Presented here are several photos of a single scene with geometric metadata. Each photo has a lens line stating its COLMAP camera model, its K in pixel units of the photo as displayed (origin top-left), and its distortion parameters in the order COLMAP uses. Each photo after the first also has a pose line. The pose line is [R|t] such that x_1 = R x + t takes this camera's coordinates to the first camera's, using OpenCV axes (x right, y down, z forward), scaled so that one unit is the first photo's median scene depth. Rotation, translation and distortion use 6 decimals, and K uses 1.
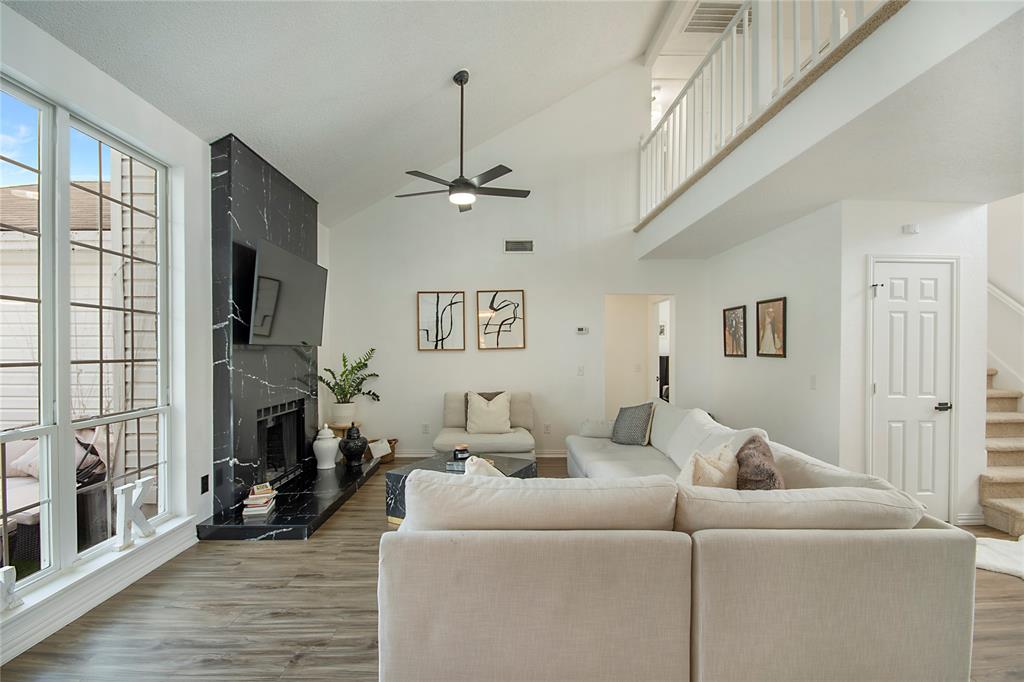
lens RADIAL K [[458.1, 0, 502.4], [0, 458.1, 346.2], [0, 0, 1]] dist [0.002306, -0.000590]
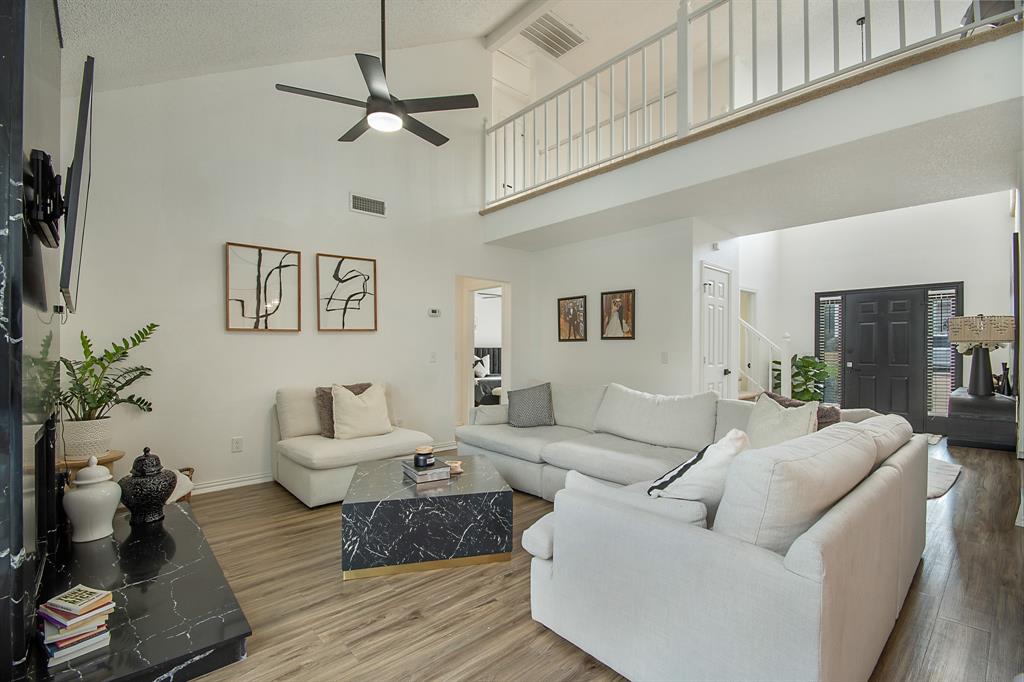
lens RADIAL K [[458.1, 0, 510.6], [0, 458.1, 346.2], [0, 0, 1]] dist [0.002306, -0.000590]
pose [[0.749563, 0.000454, 0.661933, -0.324299], [-0.001305, 0.999999, 0.000791, 0.032168], [-0.661932, -0.001456, 0.749562, 0.229234]]
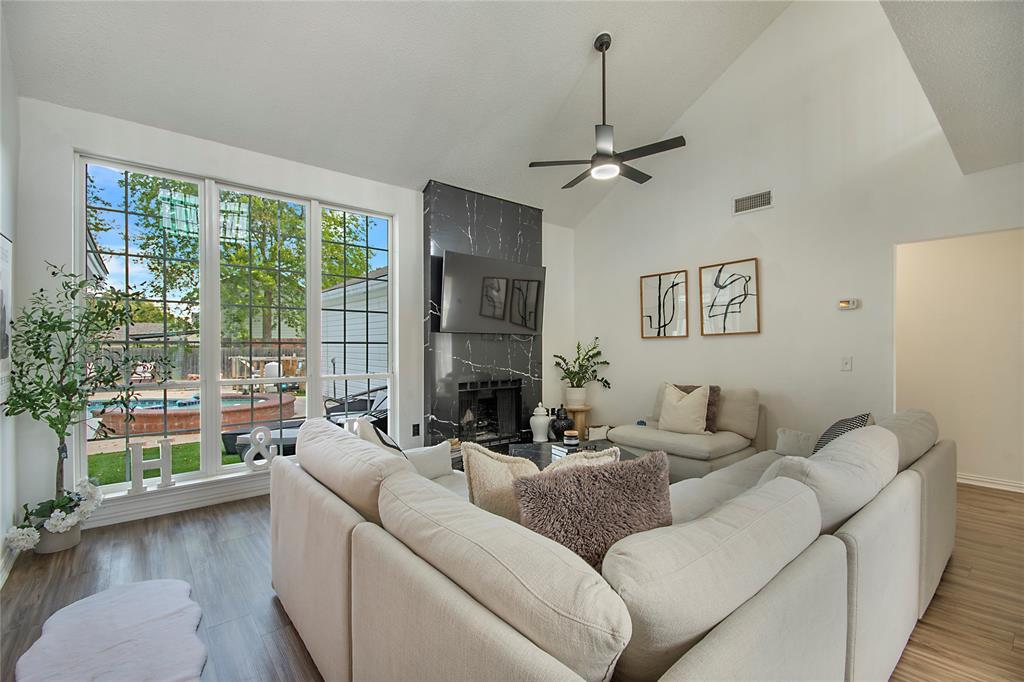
lens RADIAL K [[458.1, 0, 519.7], [0, 458.1, 347.1], [0, 0, 1]] dist [0.002306, -0.000590]
pose [[0.639237, -0.001869, -0.769008, 0.396121], [0.007211, 0.999968, 0.003563, 0.023144], [0.768976, -0.007823, 0.639229, 0.200406]]
